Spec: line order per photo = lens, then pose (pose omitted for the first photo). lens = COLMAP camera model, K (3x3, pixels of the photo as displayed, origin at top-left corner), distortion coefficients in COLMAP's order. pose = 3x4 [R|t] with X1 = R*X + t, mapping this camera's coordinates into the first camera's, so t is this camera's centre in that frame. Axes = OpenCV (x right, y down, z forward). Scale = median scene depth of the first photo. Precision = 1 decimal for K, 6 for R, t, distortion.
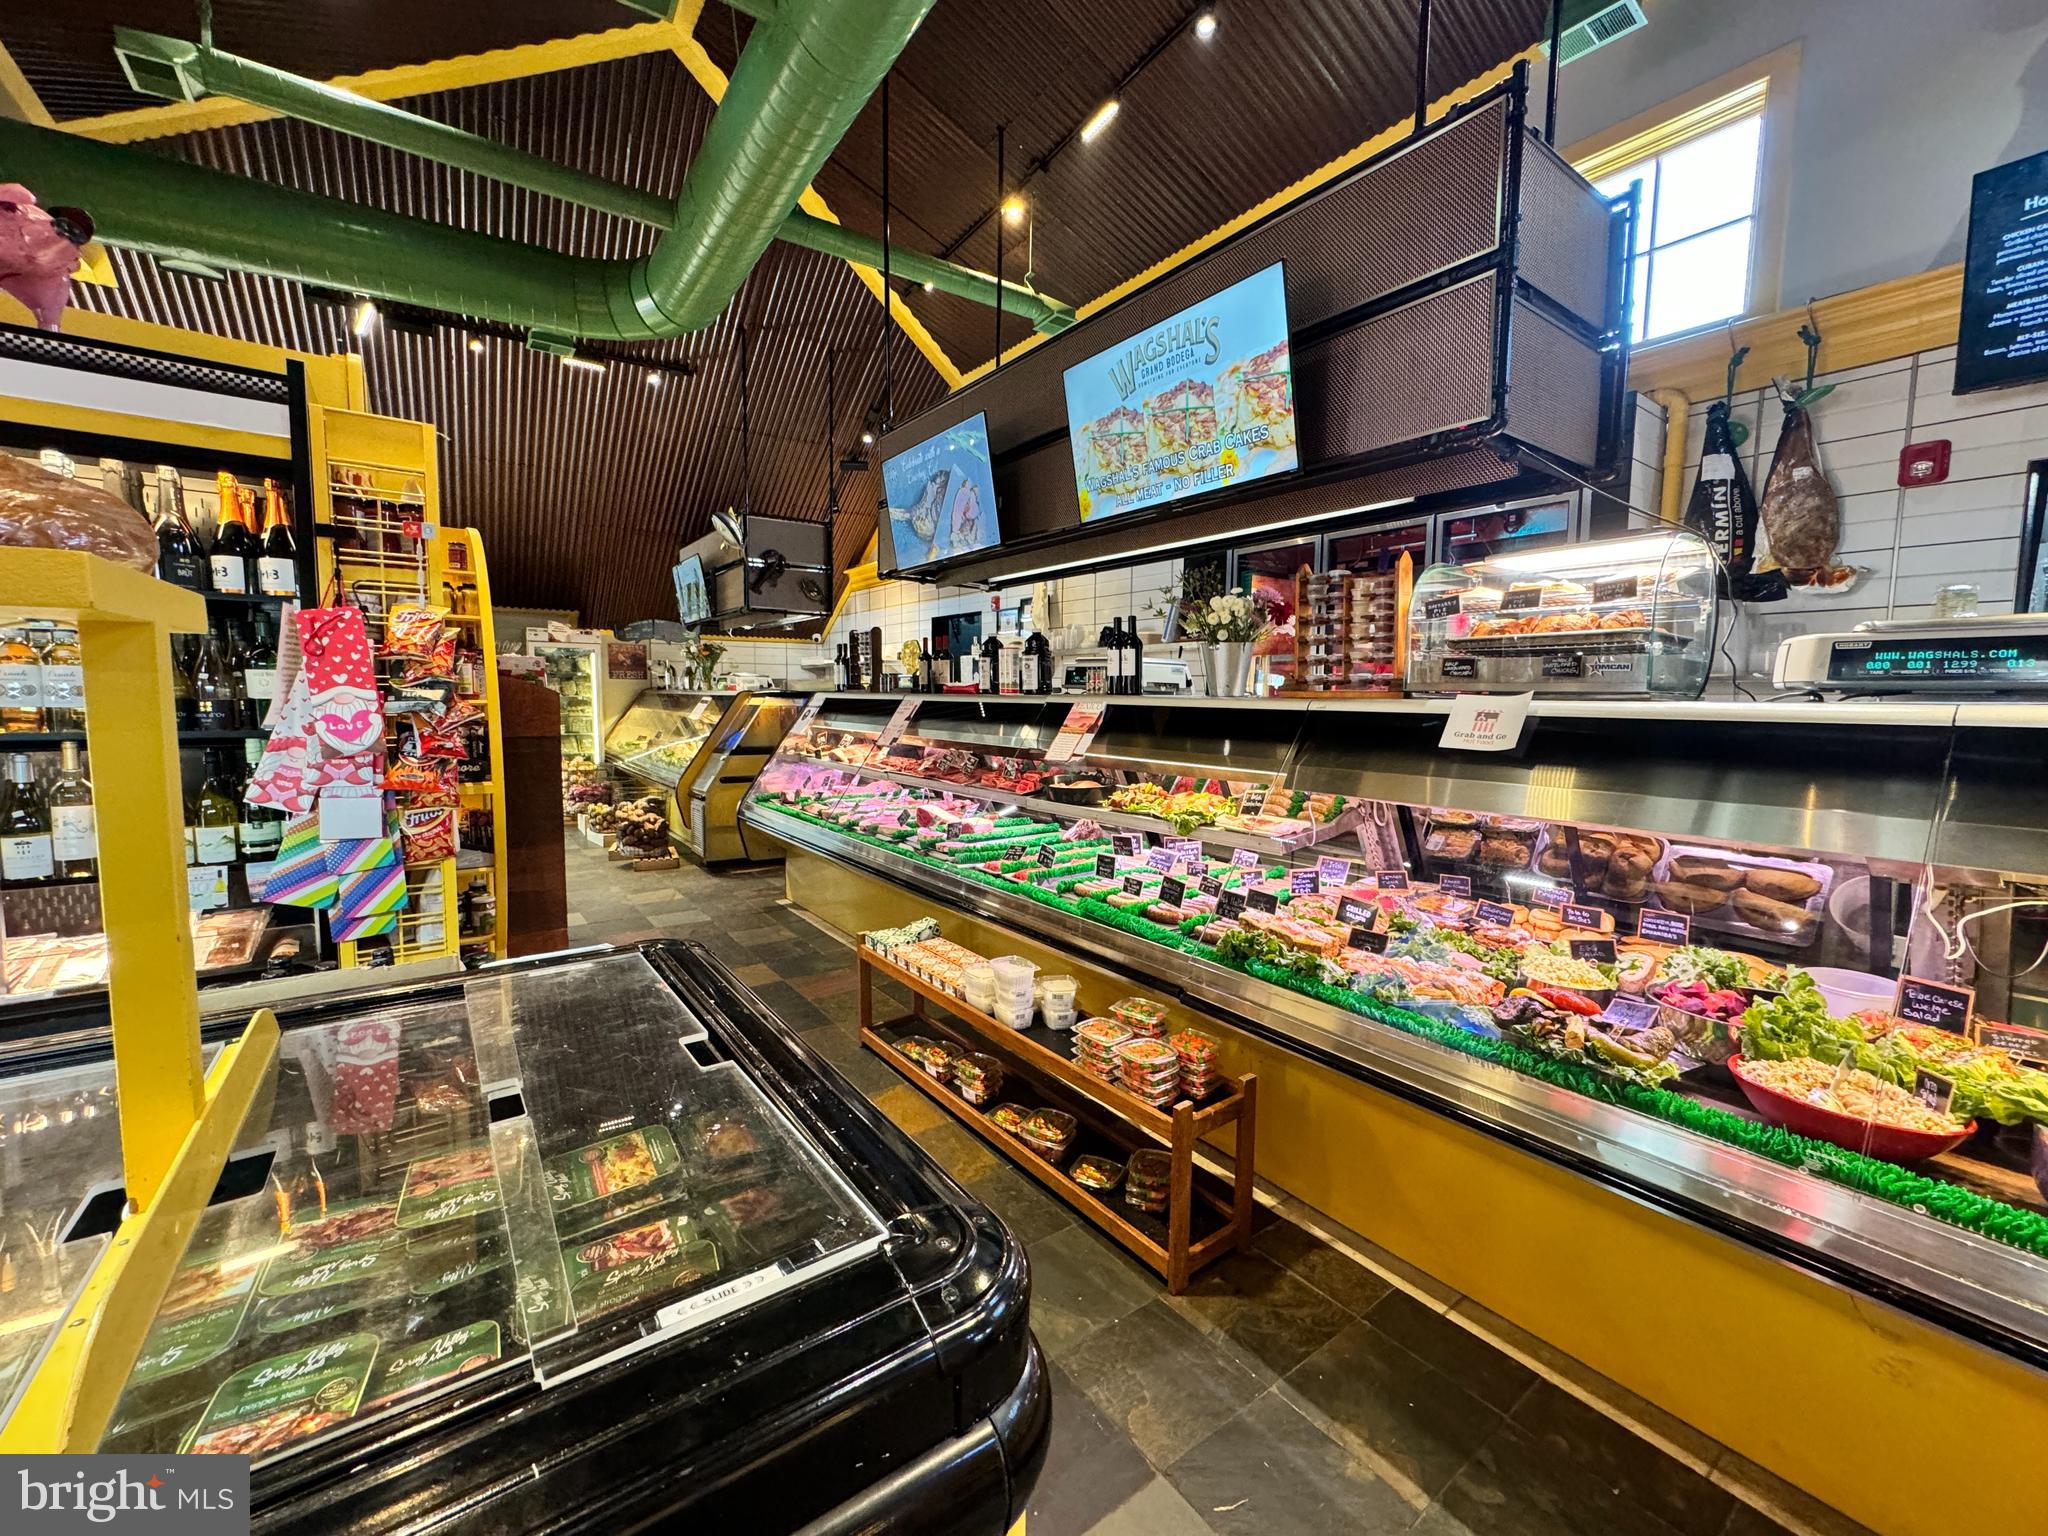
lens RADIAL K [[816.3, 0, 1021.6], [0, 816.3, 765.6], [0, 0, 1]] dist [-0.001022, -0.000017]
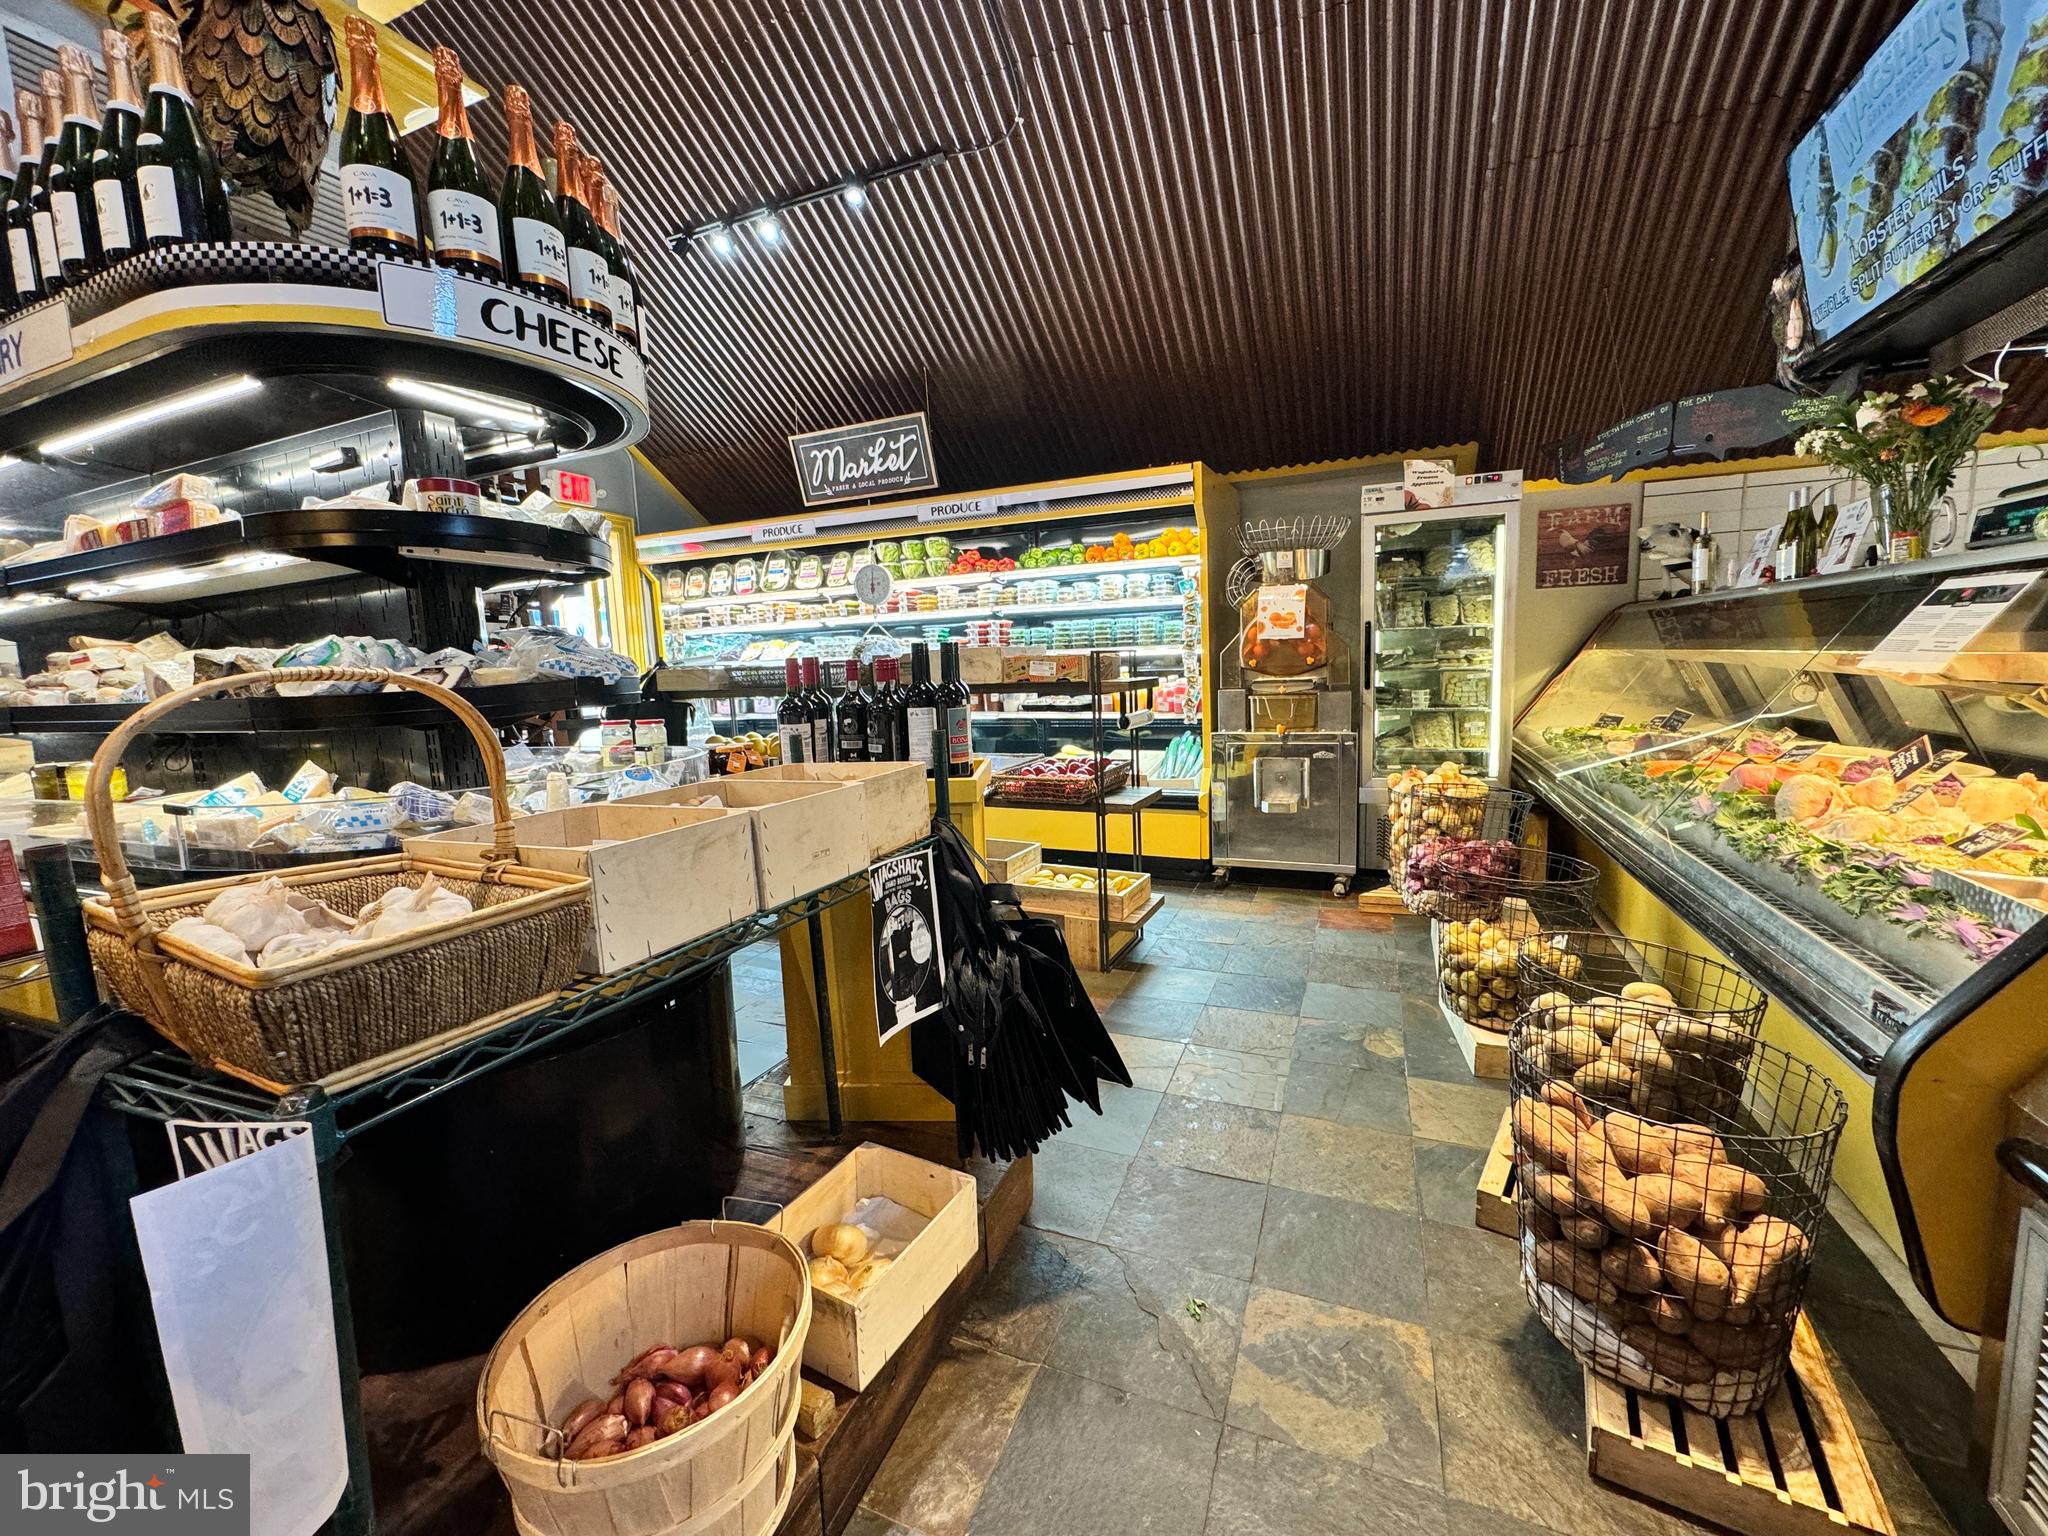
lens RADIAL K [[816.3, 0, 1020.2], [0, 816.3, 763.4], [0, 0, 1]] dist [-0.001022, -0.000017]
pose [[0.516358, 0.083549, -0.852288, -0.270105], [-0.031157, 0.996403, 0.078800, -0.036088], [0.855806, -0.014134, 0.517104, 0.541368]]
